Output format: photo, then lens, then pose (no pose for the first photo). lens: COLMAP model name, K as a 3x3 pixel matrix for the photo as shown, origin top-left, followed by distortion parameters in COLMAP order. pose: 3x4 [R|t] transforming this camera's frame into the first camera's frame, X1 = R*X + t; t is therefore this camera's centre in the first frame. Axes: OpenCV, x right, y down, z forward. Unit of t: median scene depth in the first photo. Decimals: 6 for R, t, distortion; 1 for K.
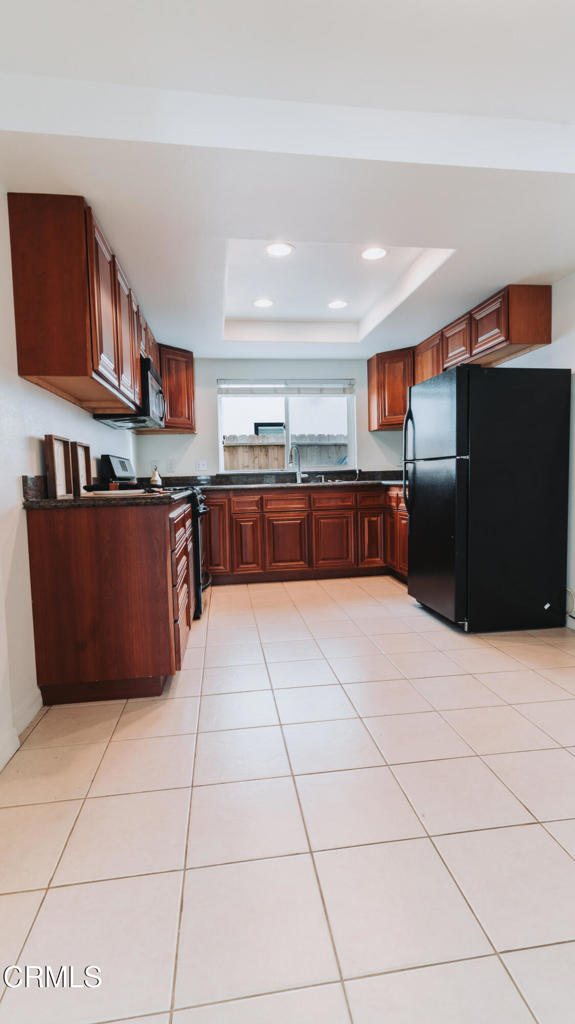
lens RADIAL K [[482.7, 0, 289.4], [0, 482.7, 507.3], [0, 0, 1]] dist [0.005657, 0.001008]
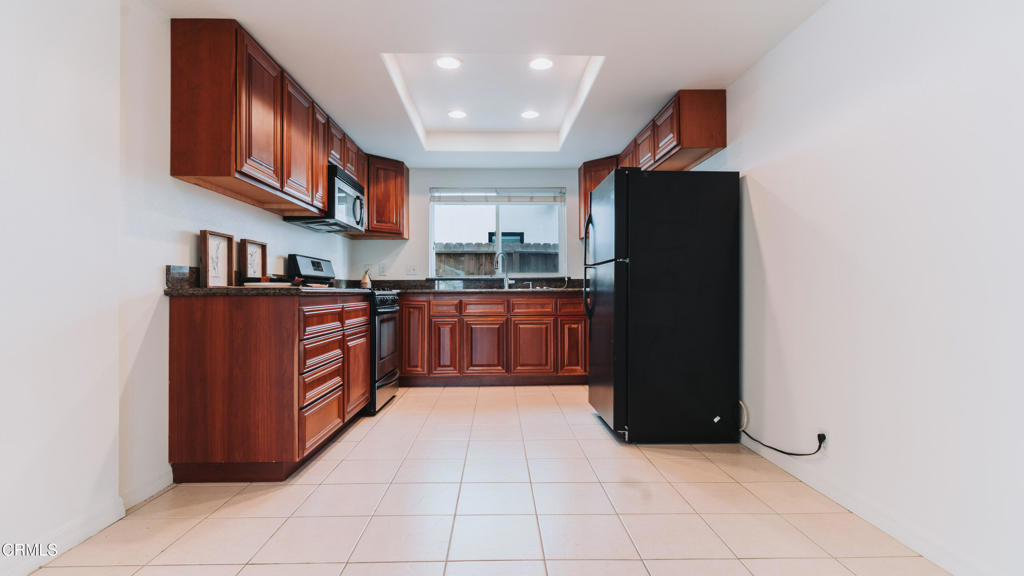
lens RADIAL K [[482.7, 0, 509.1], [0, 482.7, 287.1], [0, 0, 1]] dist [0.005657, 0.001008]
pose [[0.993029, 0.021741, -0.115846, 0.190398], [-0.029818, 0.997209, -0.068448, 0.019474], [0.114034, 0.071425, 0.990906, 0.002125]]
